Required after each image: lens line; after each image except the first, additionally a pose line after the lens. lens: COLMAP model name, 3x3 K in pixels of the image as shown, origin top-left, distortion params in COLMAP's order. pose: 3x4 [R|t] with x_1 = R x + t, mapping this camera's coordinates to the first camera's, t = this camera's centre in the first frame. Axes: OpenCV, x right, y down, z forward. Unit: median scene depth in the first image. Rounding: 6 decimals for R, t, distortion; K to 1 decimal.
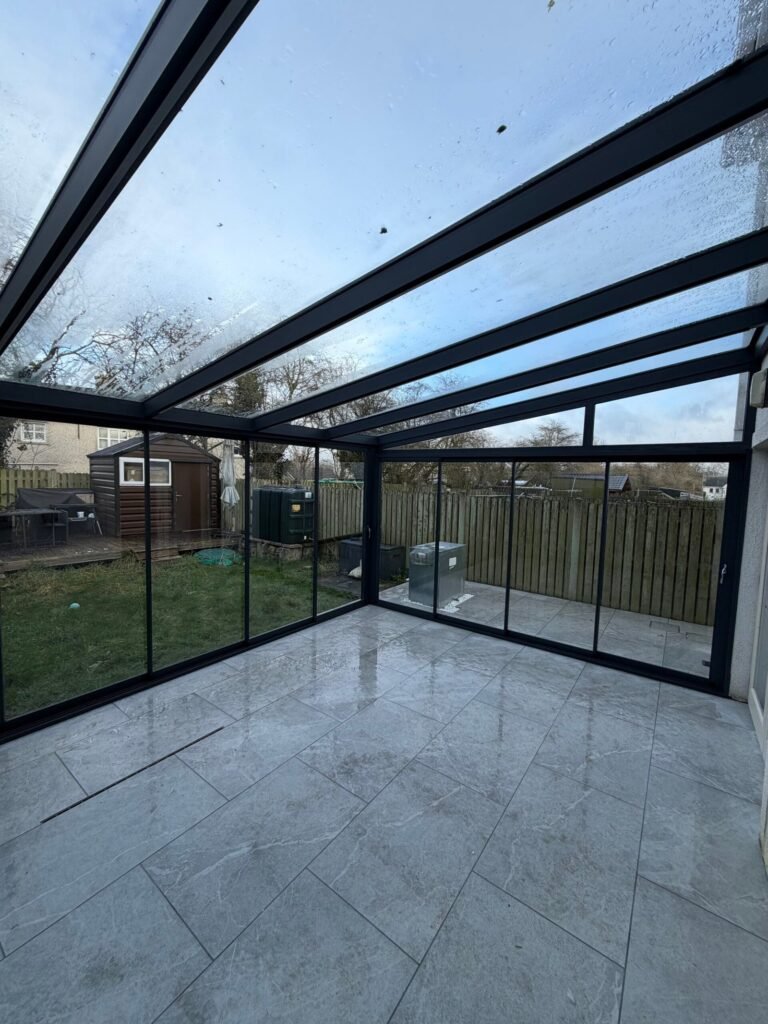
lens RADIAL K [[407.0, 0, 384.4], [0, 407.0, 506.7], [0, 0, 1]] dist [-0.002466, 0.000991]
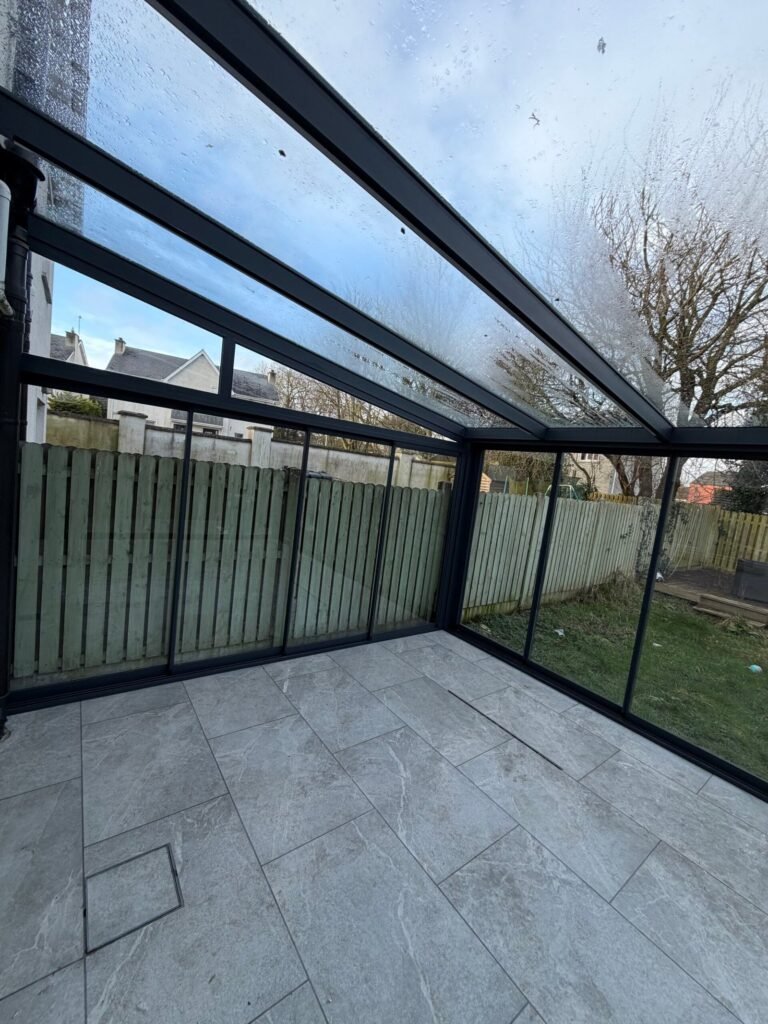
lens RADIAL K [[407.0, 0, 382.1], [0, 407.0, 513.0], [0, 0, 1]] dist [-0.002466, 0.000991]
pose [[-0.284079, 0.040200, -0.957958, 0.287135], [-0.198121, 0.975097, 0.099671, -0.011691], [0.938108, 0.218106, -0.269040, 0.383235]]
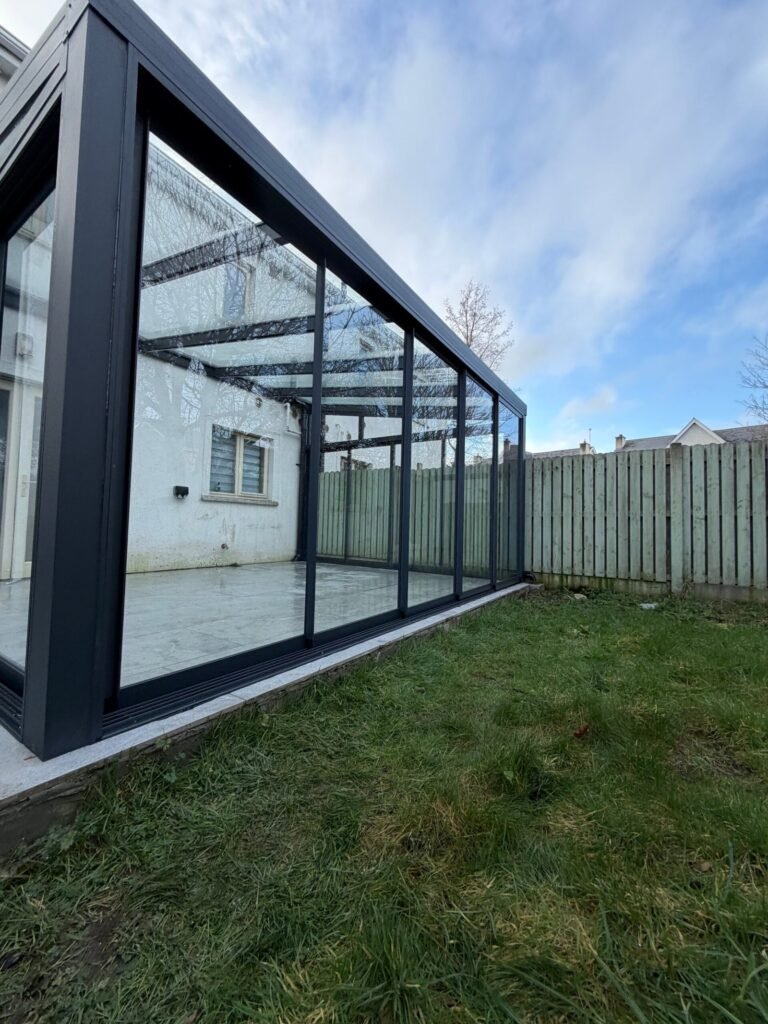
lens RADIAL K [[407.0, 0, 383.8], [0, 407.0, 509.5], [0, 0, 1]] dist [-0.002466, 0.000991]
pose [[-0.997135, -0.054077, -0.052890, -0.193250], [-0.055754, 0.997970, 0.030771, 0.102982], [0.051119, 0.033632, -0.998126, 1.261698]]
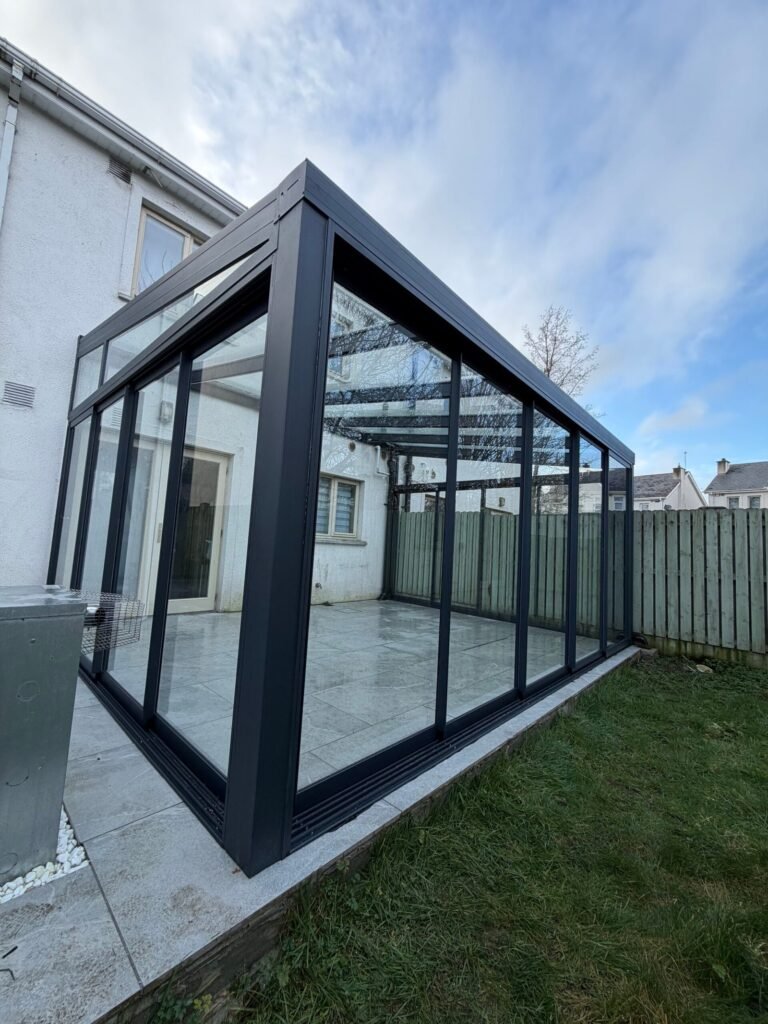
lens RADIAL K [[407.0, 0, 382.8], [0, 407.0, 508.4], [0, 0, 1]] dist [-0.002466, 0.000991]
pose [[-0.990501, -0.075164, 0.115141, -0.124810], [-0.076808, 0.996997, -0.009907, 0.040536], [-0.114051, -0.018657, -0.993300, 1.270450]]
